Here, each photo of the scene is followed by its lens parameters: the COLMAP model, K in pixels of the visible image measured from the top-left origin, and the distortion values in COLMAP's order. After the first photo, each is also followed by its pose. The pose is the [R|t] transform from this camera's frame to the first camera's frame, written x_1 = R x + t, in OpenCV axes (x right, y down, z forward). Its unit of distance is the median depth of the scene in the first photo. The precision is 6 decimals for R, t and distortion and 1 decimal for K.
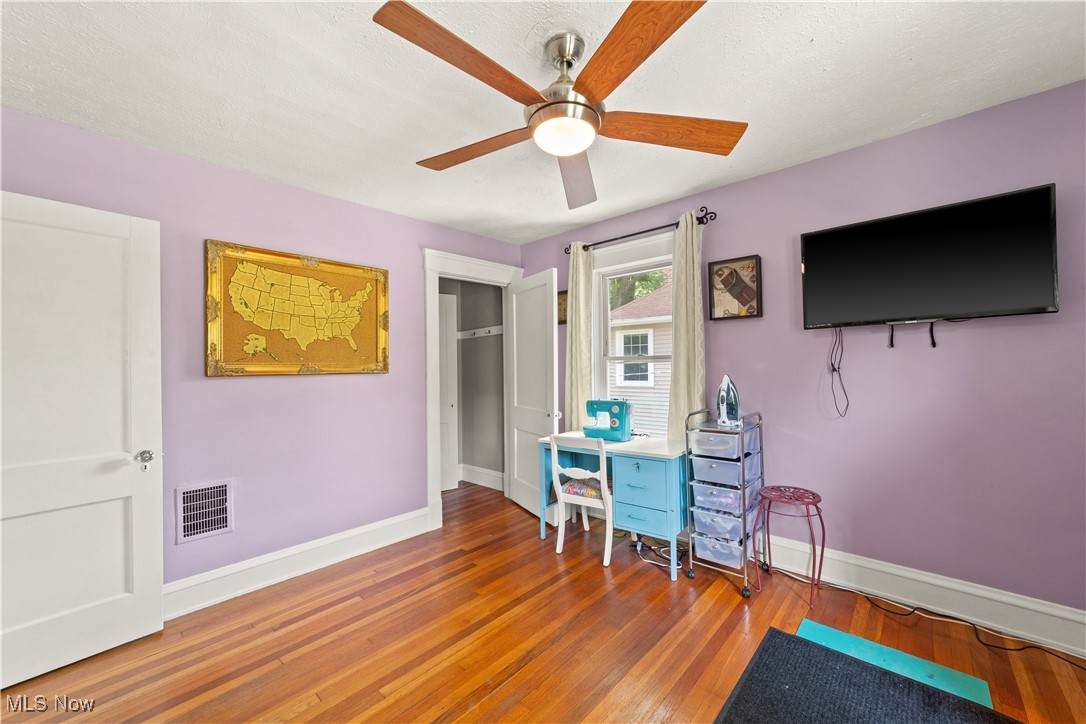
lens RADIAL K [[420.9, 0, 535.5], [0, 420.9, 360.6], [0, 0, 1]] dist [-0.001551, 0.000197]
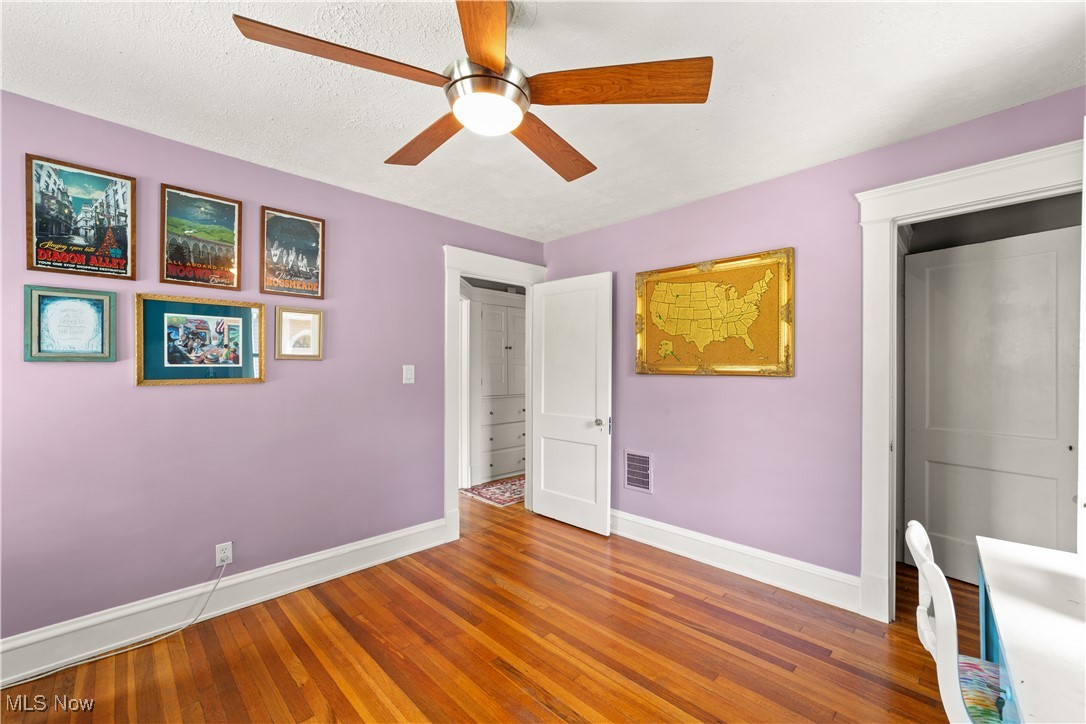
lens RADIAL K [[420.9, 0, 535.4], [0, 420.9, 366.6], [0, 0, 1]] dist [-0.001551, 0.000197]
pose [[-0.019391, 0.010932, -0.999752, 0.549323], [0.007751, 0.999912, 0.010783, -0.002349], [0.999782, -0.007540, -0.019474, 0.643646]]
